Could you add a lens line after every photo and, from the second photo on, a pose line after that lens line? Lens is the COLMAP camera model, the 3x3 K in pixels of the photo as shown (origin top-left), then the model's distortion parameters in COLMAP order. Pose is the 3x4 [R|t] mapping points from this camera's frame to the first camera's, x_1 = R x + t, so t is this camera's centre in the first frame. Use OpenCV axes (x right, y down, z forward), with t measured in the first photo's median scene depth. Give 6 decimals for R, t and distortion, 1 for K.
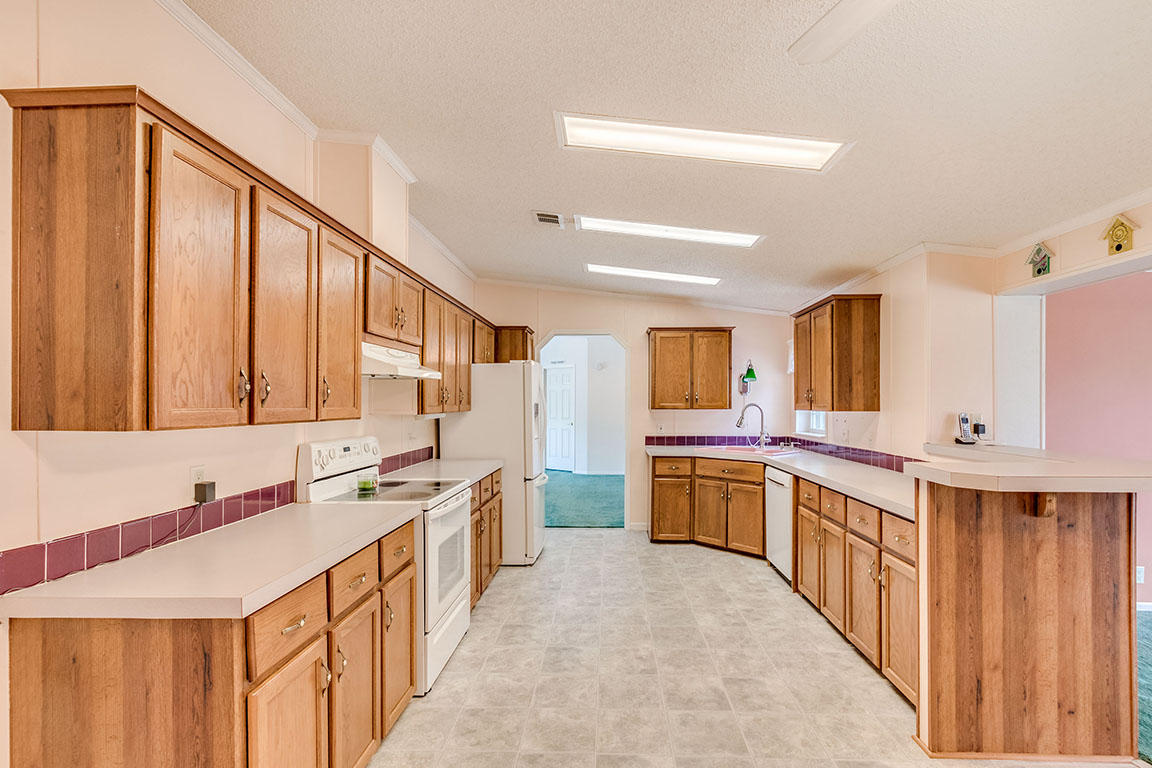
lens RADIAL K [[537.5, 0, 590.1], [0, 537.5, 403.7], [0, 0, 1]] dist [0.001814, -0.000037]
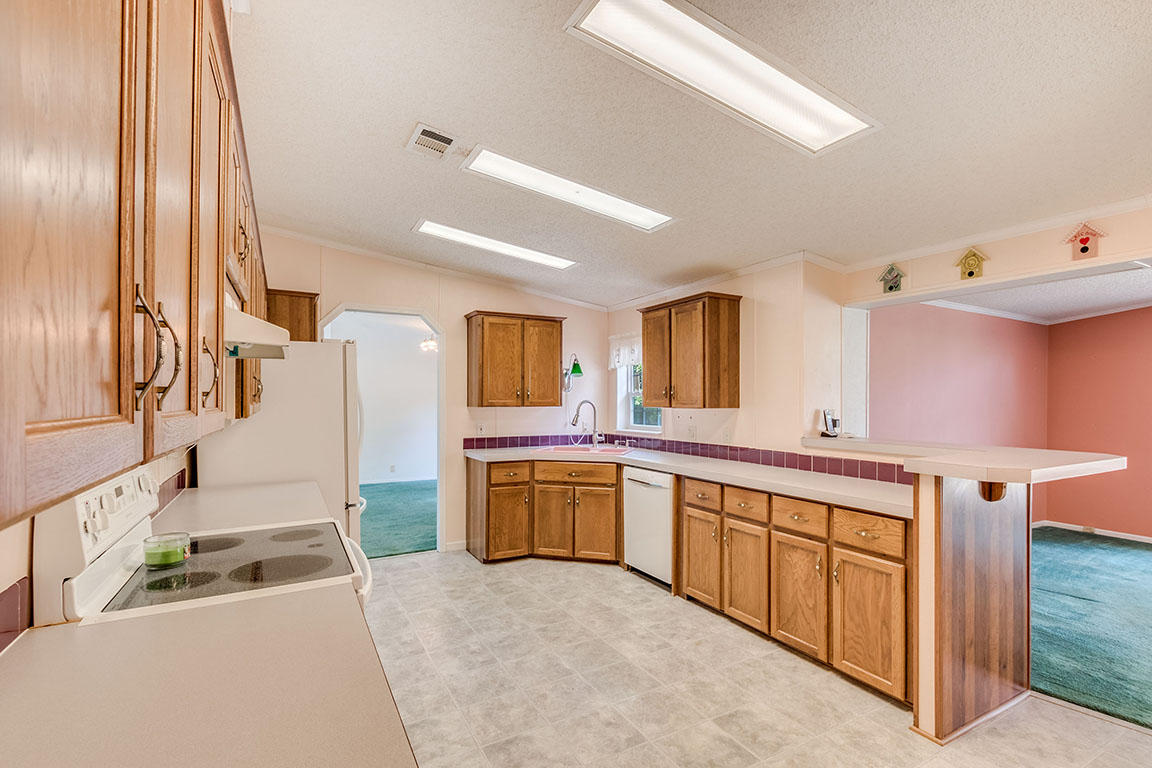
lens RADIAL K [[537.5, 0, 590.1], [0, 537.5, 403.7], [0, 0, 1]] dist [0.001814, -0.000037]
pose [[0.851650, -0.002511, 0.524105, -0.257419], [-0.001060, 0.999978, 0.006513, -0.000669], [-0.524110, -0.006103, 0.851628, 0.260091]]
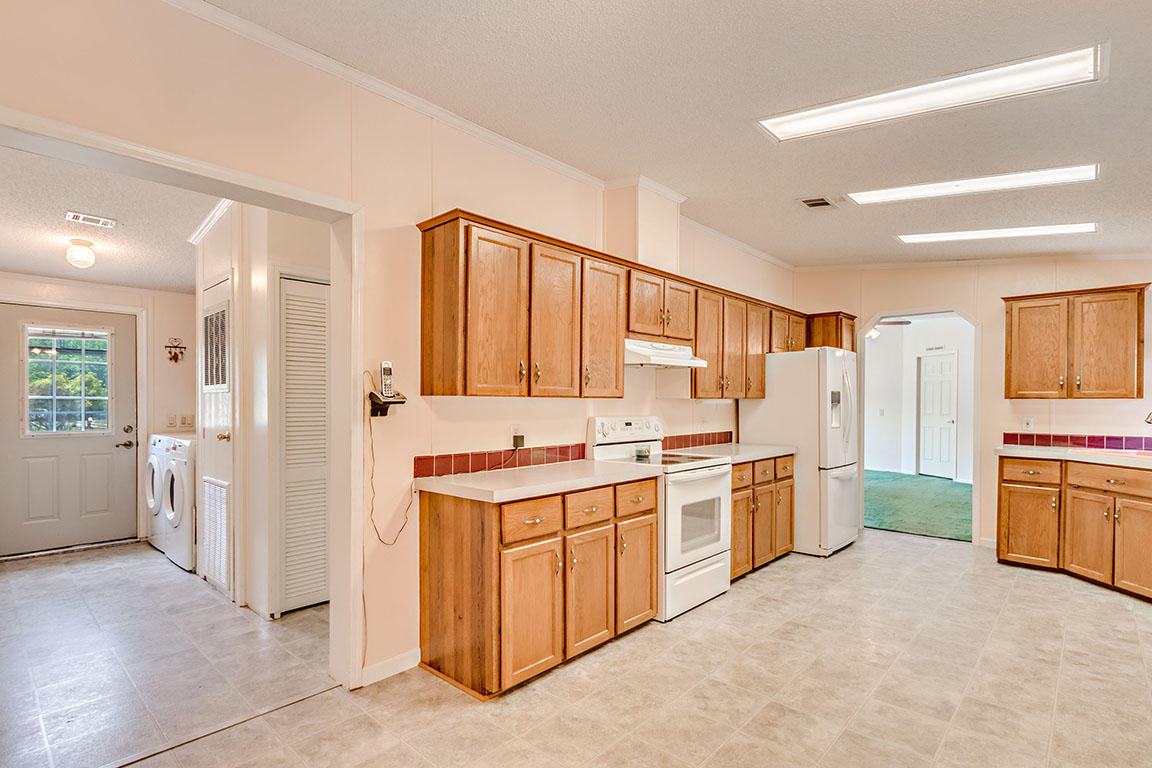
lens RADIAL K [[563.5, 0, 593.0], [0, 563.5, 402.7], [0, 0, 1]] dist [0.003394, 0.001058]
pose [[0.770180, 0.003413, -0.637817, 0.252840], [-0.003623, 0.999993, 0.000975, 0.024843], [0.637816, 0.001560, 0.770187, -0.064397]]
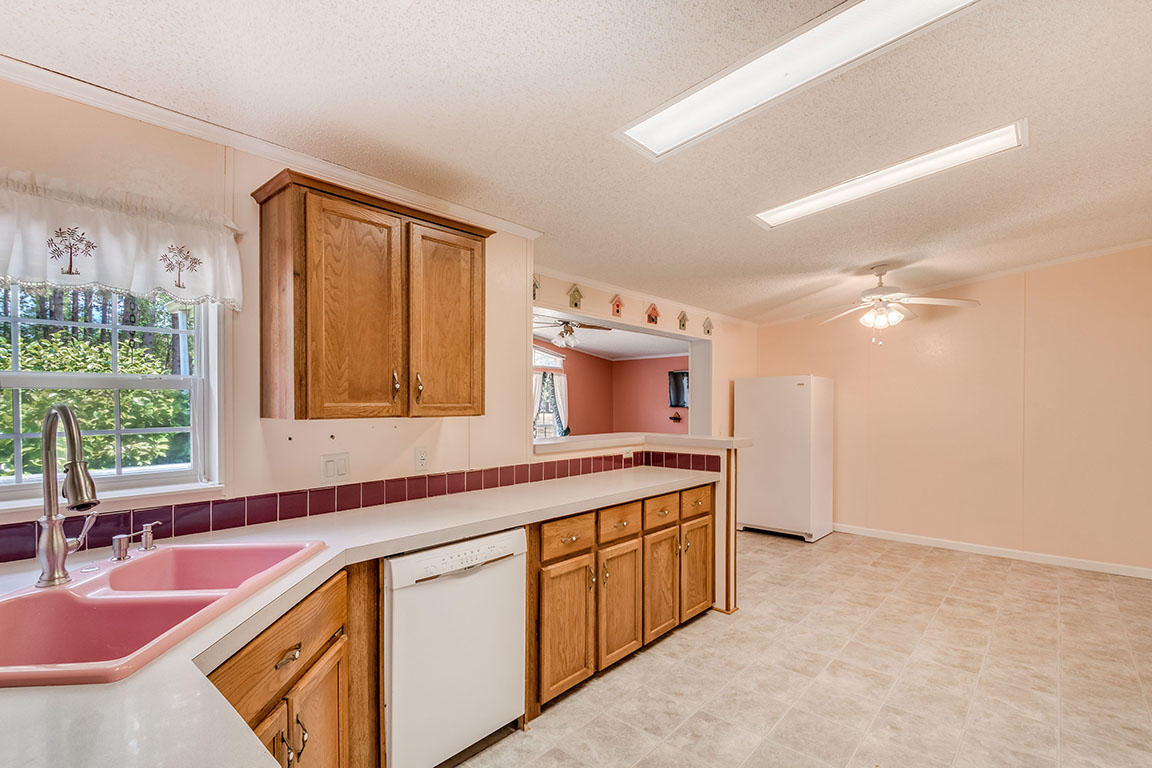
lens RADIAL K [[537.5, 0, 590.1], [0, 537.5, 403.7], [0, 0, 1]] dist [0.001814, -0.000037]
pose [[-0.778811, -0.005455, 0.627235, -0.037958], [-0.003182, 0.999984, 0.004746, -0.002356], [-0.627250, 0.001700, -0.778816, 1.419271]]
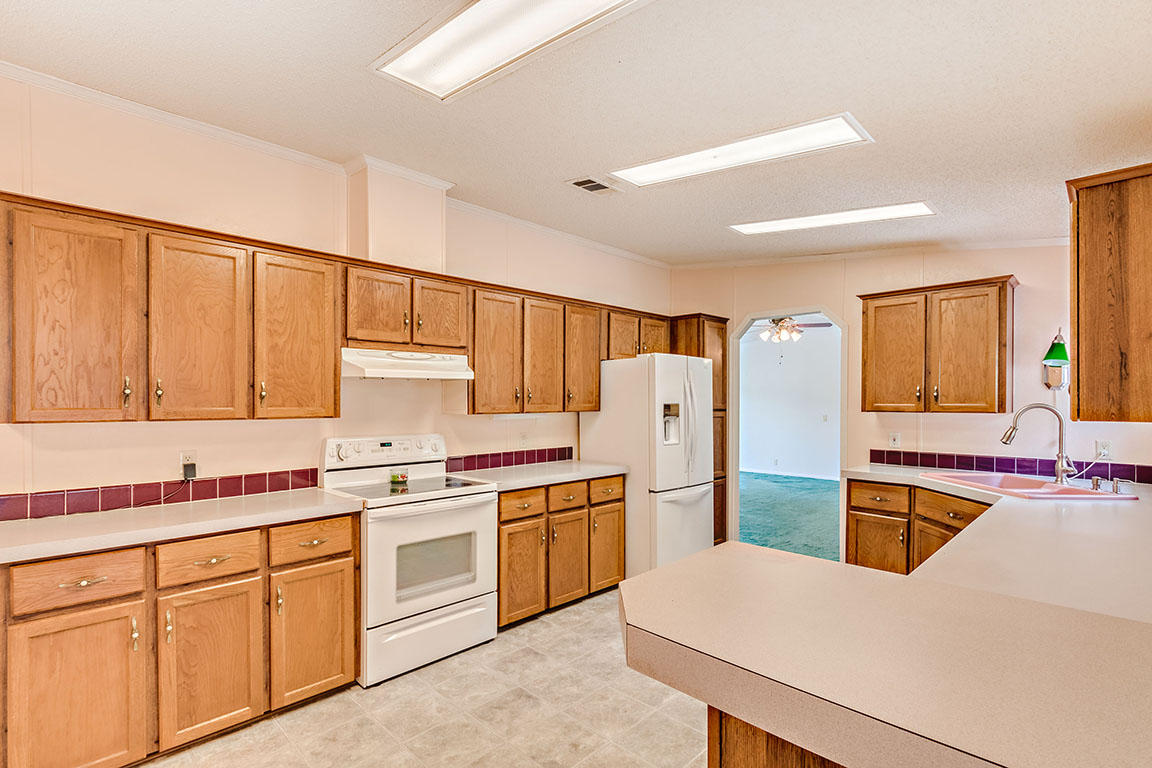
lens RADIAL K [[537.5, 0, 590.1], [0, 537.5, 403.7], [0, 0, 1]] dist [0.001814, -0.000037]
pose [[0.740409, 0.001249, -0.672155, 0.457041], [-0.000173, 0.999999, 0.001667, -0.001740], [0.672156, -0.001118, 0.740408, 0.345582]]
